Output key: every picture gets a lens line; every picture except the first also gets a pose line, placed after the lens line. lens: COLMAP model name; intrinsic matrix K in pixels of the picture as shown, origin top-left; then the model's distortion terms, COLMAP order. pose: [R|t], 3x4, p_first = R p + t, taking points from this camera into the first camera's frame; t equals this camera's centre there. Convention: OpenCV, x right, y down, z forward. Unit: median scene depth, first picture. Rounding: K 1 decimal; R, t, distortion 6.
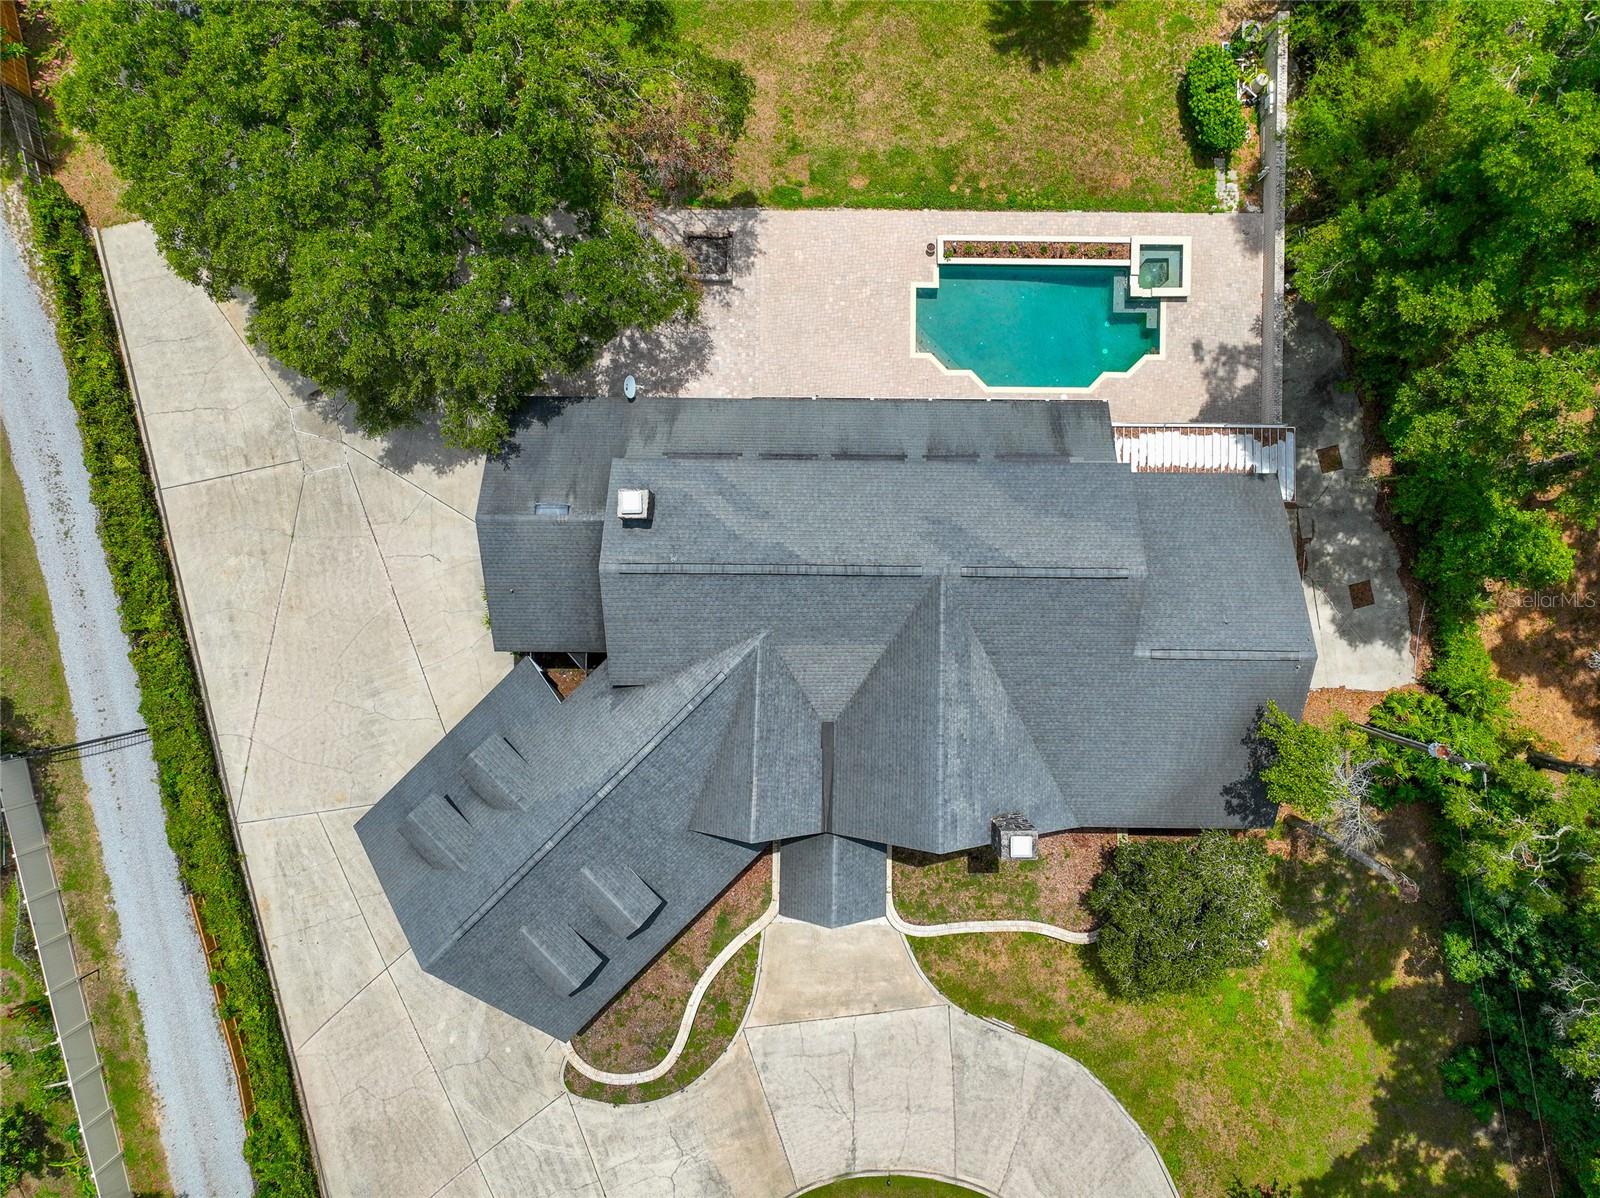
lens RADIAL K [[1258.1, 0, 794.4], [0, 1258.1, 569.0], [0, 0, 1]] dist [-0.004878, -0.003631]
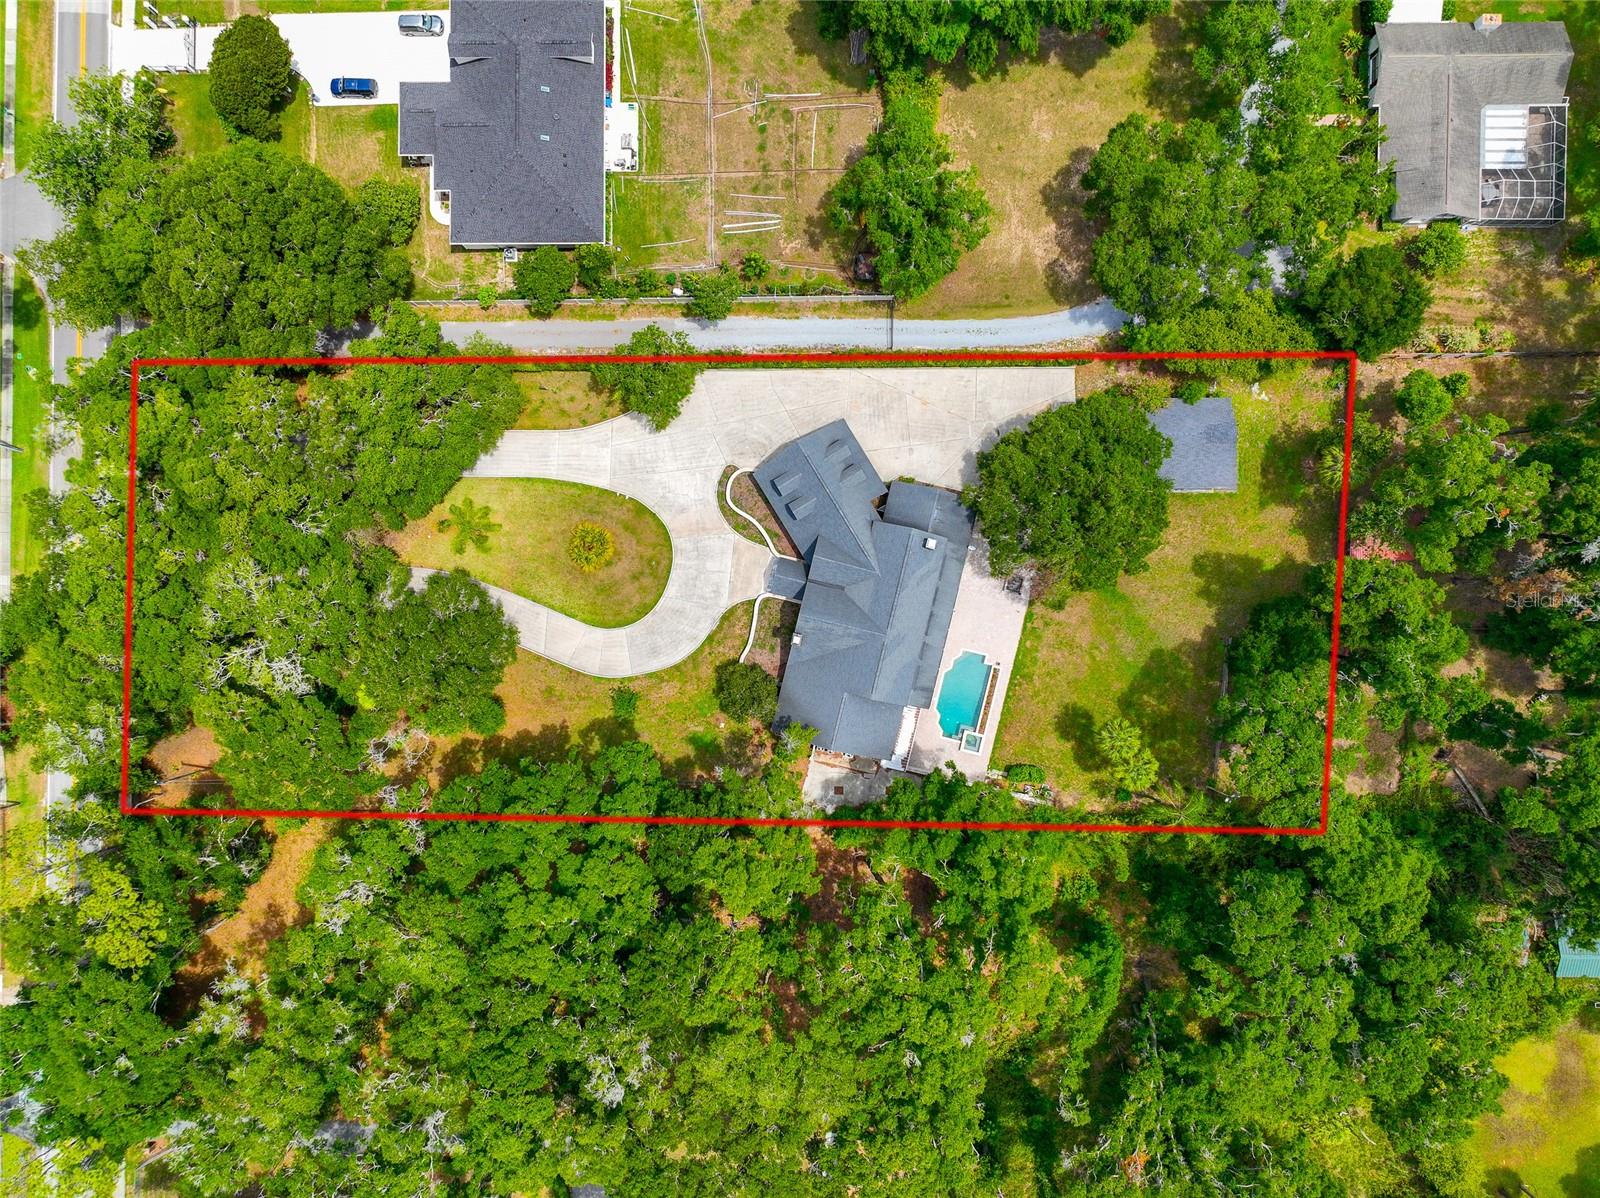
lens RADIAL K [[1258.1, 0, 794.4], [0, 1258.1, 569.0], [0, 0, 1]] dist [-0.004878, -0.003631]
pose [[-0.225266, 0.974297, 0.000142, 0.006299], [-0.973414, -0.225068, 0.042536, 0.108564], [0.041475, 0.009444, 0.999095, -1.764648]]
